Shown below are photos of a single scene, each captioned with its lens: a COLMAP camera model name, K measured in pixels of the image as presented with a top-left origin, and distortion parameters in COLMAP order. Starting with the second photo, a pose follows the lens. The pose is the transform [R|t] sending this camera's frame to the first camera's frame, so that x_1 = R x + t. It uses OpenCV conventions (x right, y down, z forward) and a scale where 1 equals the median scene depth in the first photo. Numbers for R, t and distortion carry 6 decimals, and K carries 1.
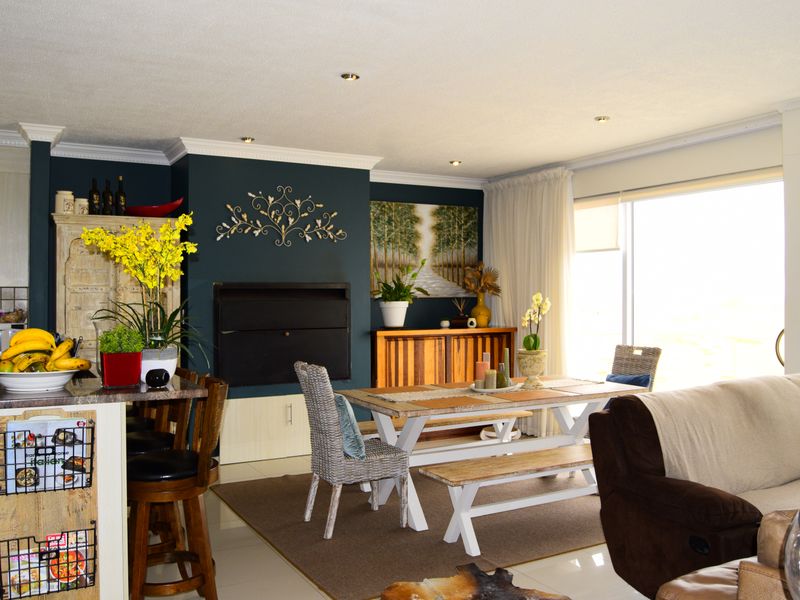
lens RADIAL K [[717.1, 0, 403.0], [0, 717.1, 295.0], [0, 0, 1]] dist [-0.091484, 0.029588]
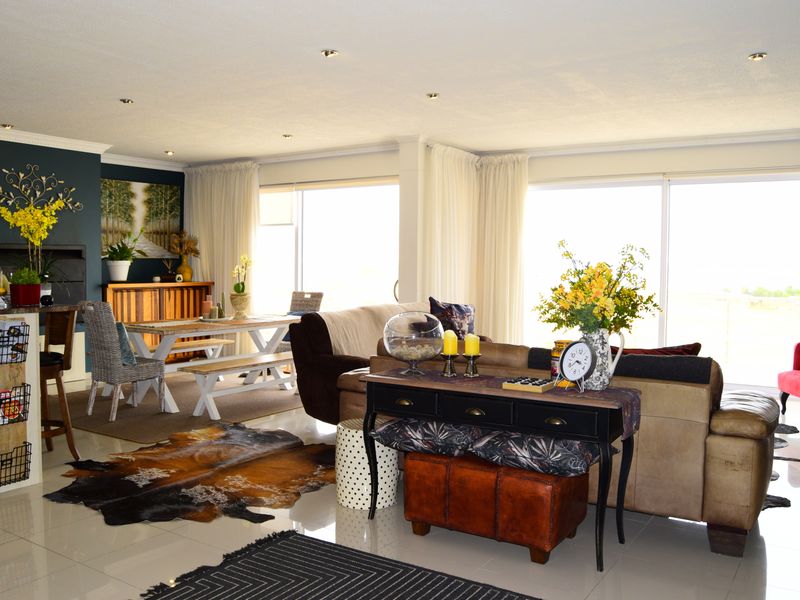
lens RADIAL K [[717.1, 0, 401.9], [0, 717.1, 297.6], [0, 0, 1]] dist [-0.091484, 0.029588]
pose [[0.885378, -0.013108, 0.464687, -0.171203], [-0.009803, 0.998854, 0.046853, 0.012302], [-0.464769, -0.046038, 0.884234, -0.370795]]
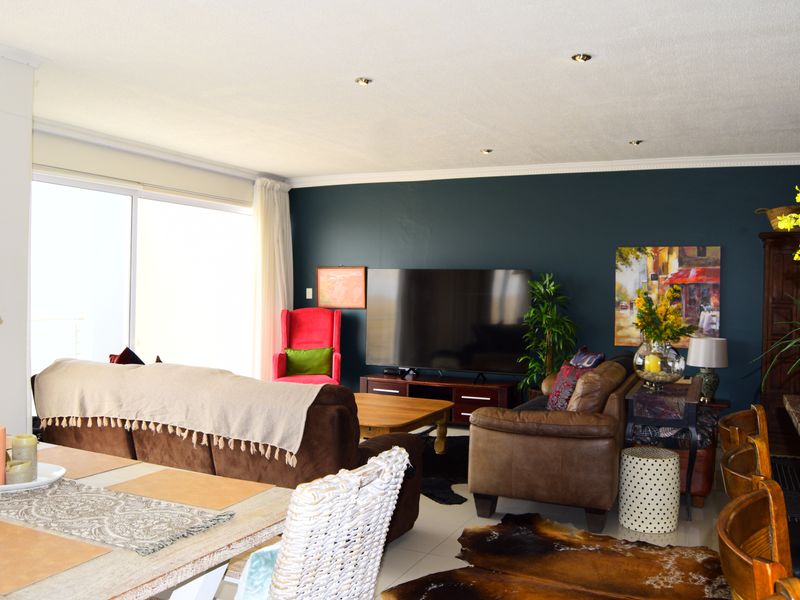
lens RADIAL K [[717.1, 0, 398.8], [0, 717.1, 301.4], [0, 0, 1]] dist [-0.091484, 0.029588]
pose [[-0.577660, -0.026407, 0.815851, -0.318677], [-0.017911, 0.999646, 0.019674, 0.001376], [-0.816081, -0.003248, -0.577928, 0.851942]]
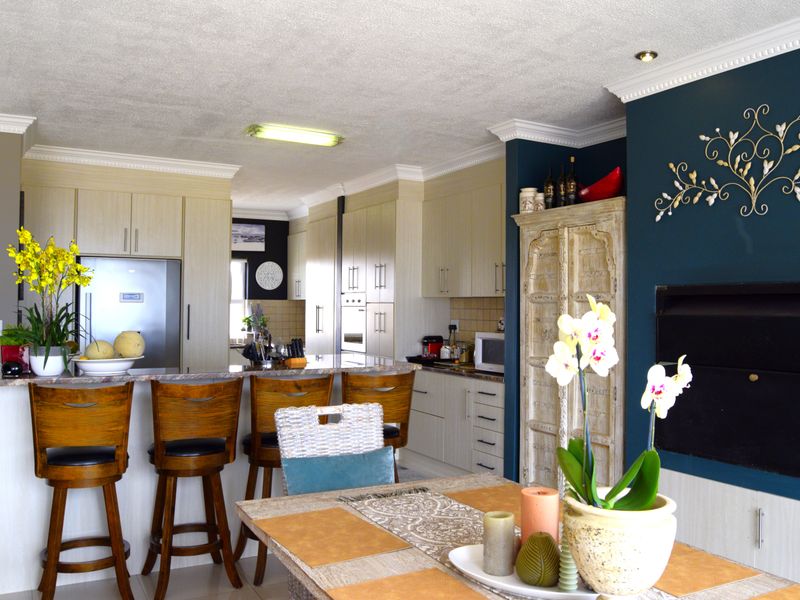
lens RADIAL K [[717.1, 0, 408.3], [0, 717.1, 294.6], [0, 0, 1]] dist [-0.091484, 0.029588]
pose [[-0.001097, -0.013918, -0.999903, 0.380904], [-0.004450, 0.999893, -0.013913, 0.000389], [0.999989, 0.004434, -0.001158, 0.763255]]
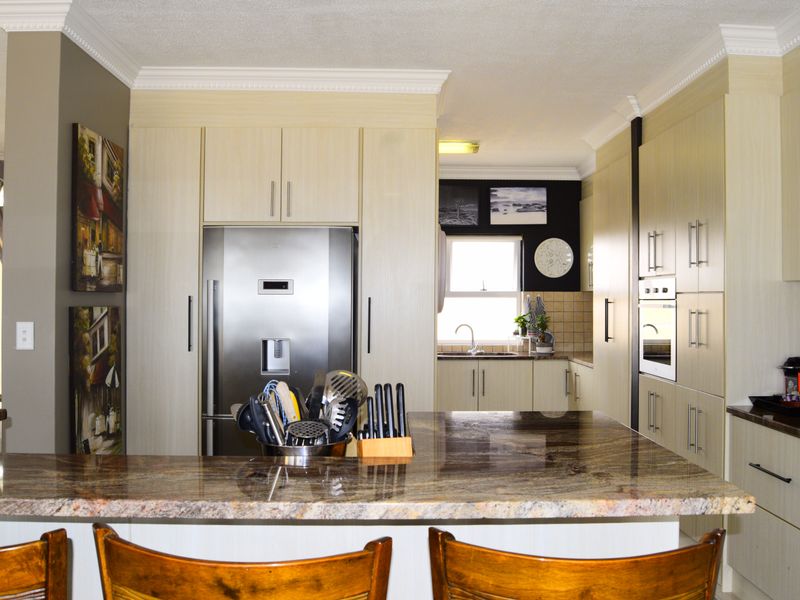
lens RADIAL K [[717.1, 0, 398.8], [0, 717.1, 289.1], [0, 0, 1]] dist [-0.091484, 0.029588]
pose [[-0.481203, -0.012447, -0.876521, -0.093428], [-0.001147, 0.999907, -0.013569, 0.003195], [0.876609, -0.005524, -0.481173, 0.782590]]
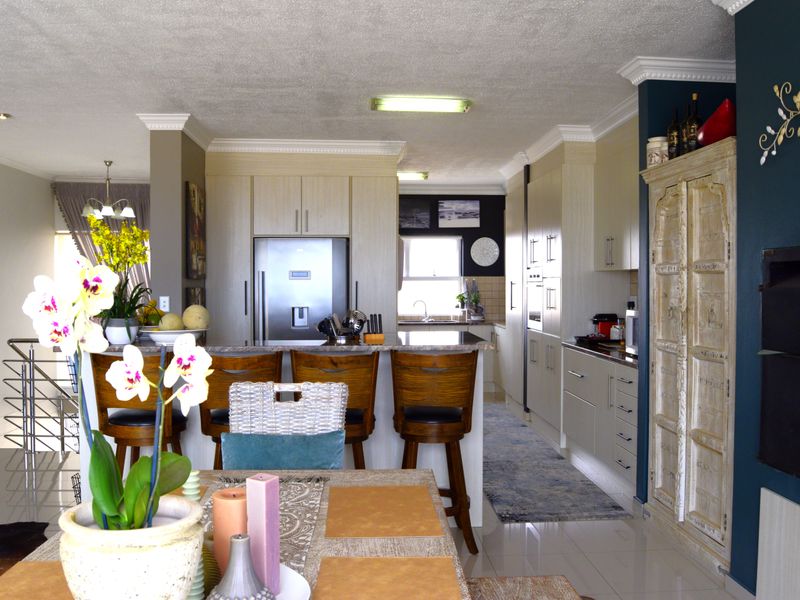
lens RADIAL K [[717.1, 0, 401.8], [0, 717.1, 298.1], [0, 0, 1]] dist [-0.091484, 0.029588]
pose [[-0.437150, 0.021092, -0.899141, 0.282039], [0.003843, 0.999760, 0.021584, 0.004369], [0.899380, 0.005980, -0.437126, 0.974417]]
